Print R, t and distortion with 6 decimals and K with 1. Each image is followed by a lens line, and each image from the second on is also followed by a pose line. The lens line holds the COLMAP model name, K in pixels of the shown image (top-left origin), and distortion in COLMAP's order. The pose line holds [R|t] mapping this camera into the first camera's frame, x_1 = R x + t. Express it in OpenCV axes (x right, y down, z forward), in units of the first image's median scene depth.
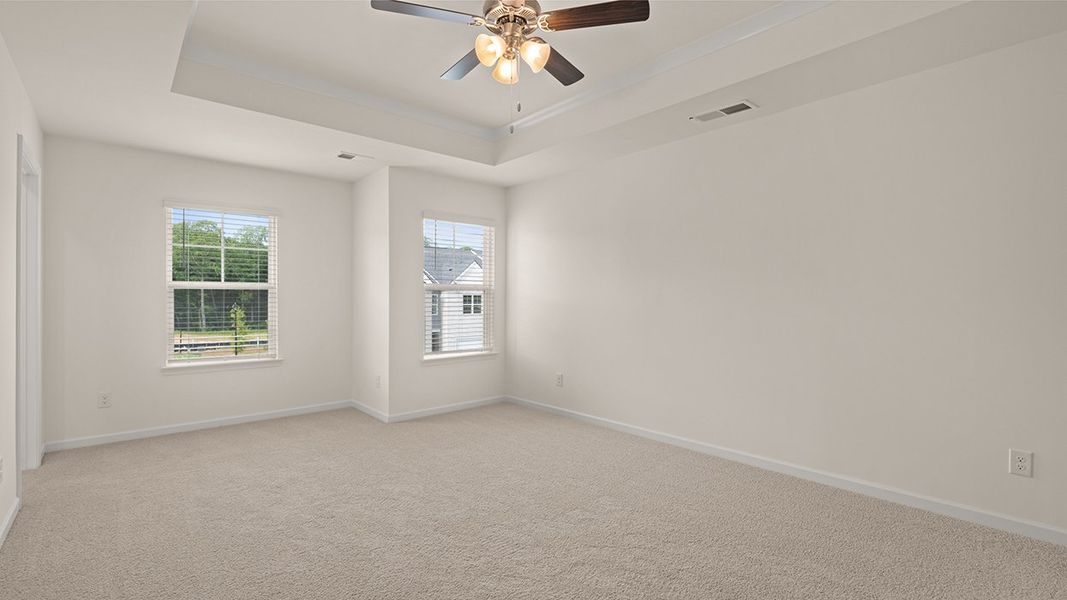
lens RADIAL K [[483.3, 0, 535.3], [0, 483.3, 297.4], [0, 0, 1]] dist [-0.003030, -0.000167]
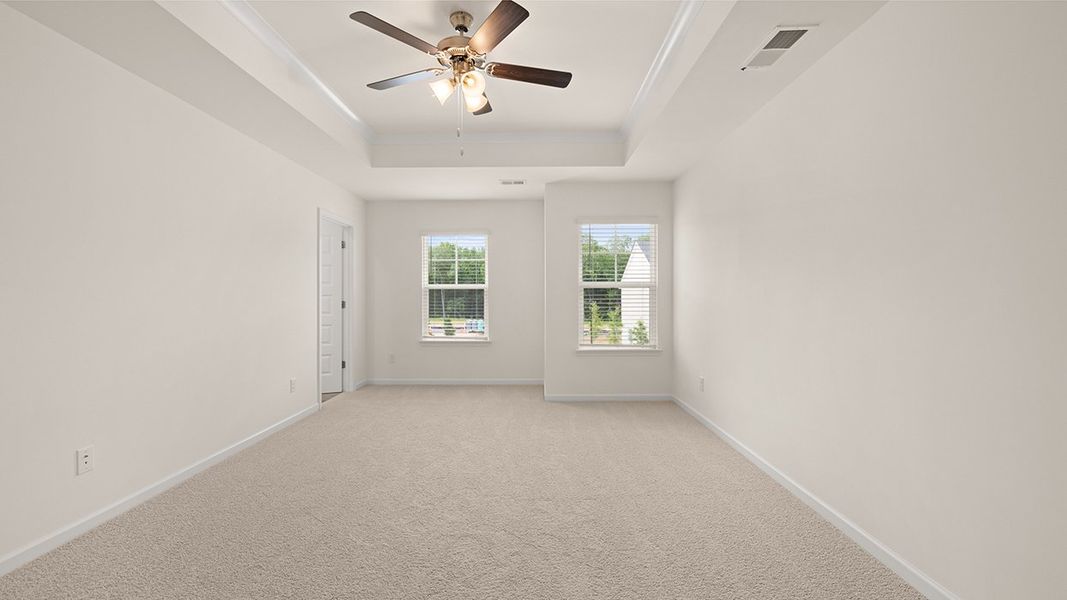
lens RADIAL K [[461.0, 0, 540.9], [0, 461.0, 288.0], [0, 0, 1]] dist [-0.001899, -0.000126]
pose [[0.730887, -0.013605, -0.682363, 0.459845], [0.002589, 0.999849, -0.017162, 0.003689], [0.682494, 0.010776, 0.730812, 0.167371]]
